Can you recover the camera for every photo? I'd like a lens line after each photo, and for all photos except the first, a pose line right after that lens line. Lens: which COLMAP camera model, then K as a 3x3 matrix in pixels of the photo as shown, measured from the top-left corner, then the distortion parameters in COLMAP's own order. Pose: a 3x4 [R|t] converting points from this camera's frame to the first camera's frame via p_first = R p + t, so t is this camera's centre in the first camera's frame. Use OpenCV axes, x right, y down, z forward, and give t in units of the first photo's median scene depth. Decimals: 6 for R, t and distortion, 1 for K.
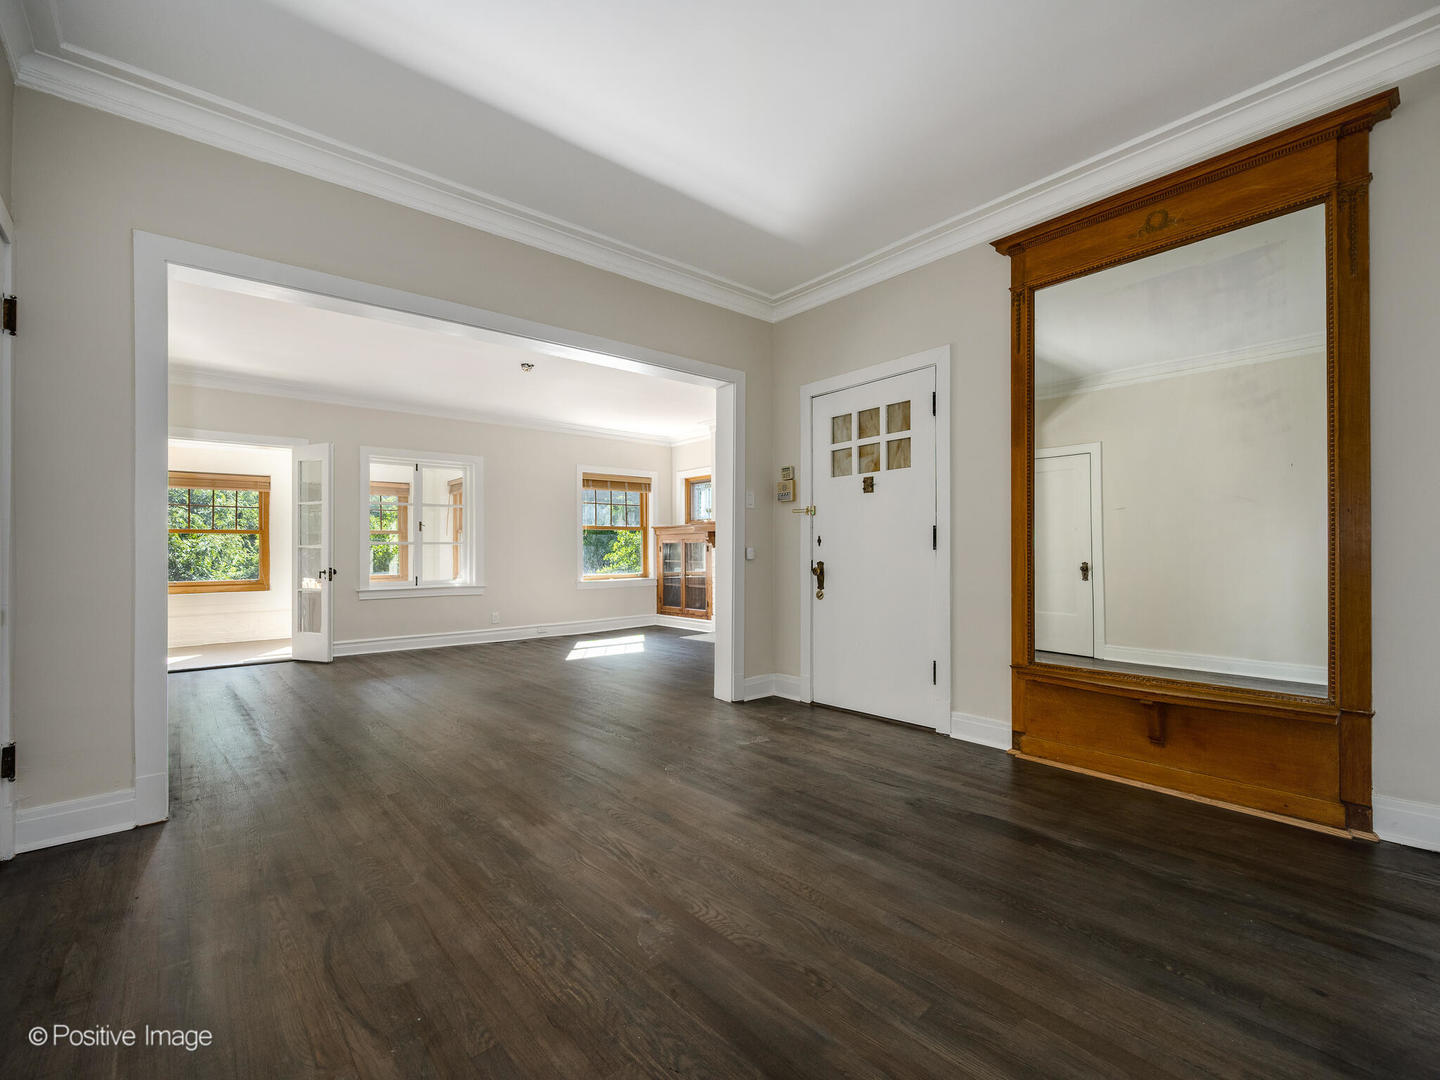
lens RADIAL K [[637.7, 0, 721.2], [0, 637.7, 553.2], [0, 0, 1]] dist [-0.001949, -0.000137]
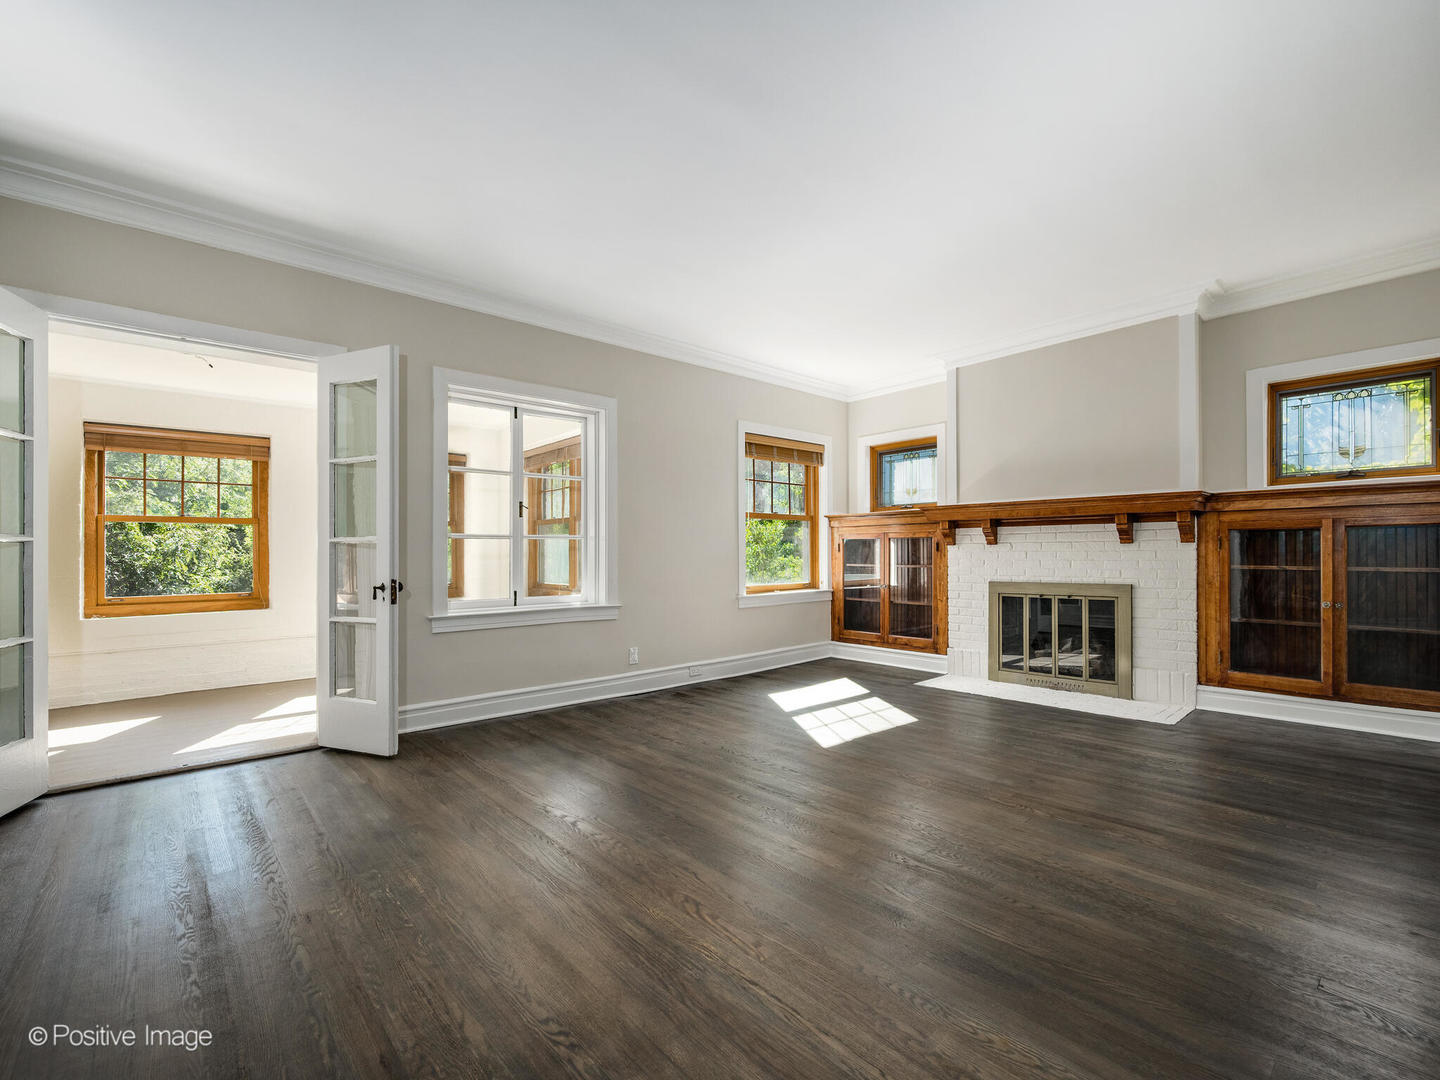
lens RADIAL K [[637.7, 0, 721.0], [0, 637.7, 557.5], [0, 0, 1]] dist [-0.001949, -0.000137]
pose [[0.999908, 0.000671, 0.013527, -0.239061], [-0.000734, 0.999989, 0.004634, 0.001068], [-0.013523, -0.004643, 0.999898, 0.319407]]
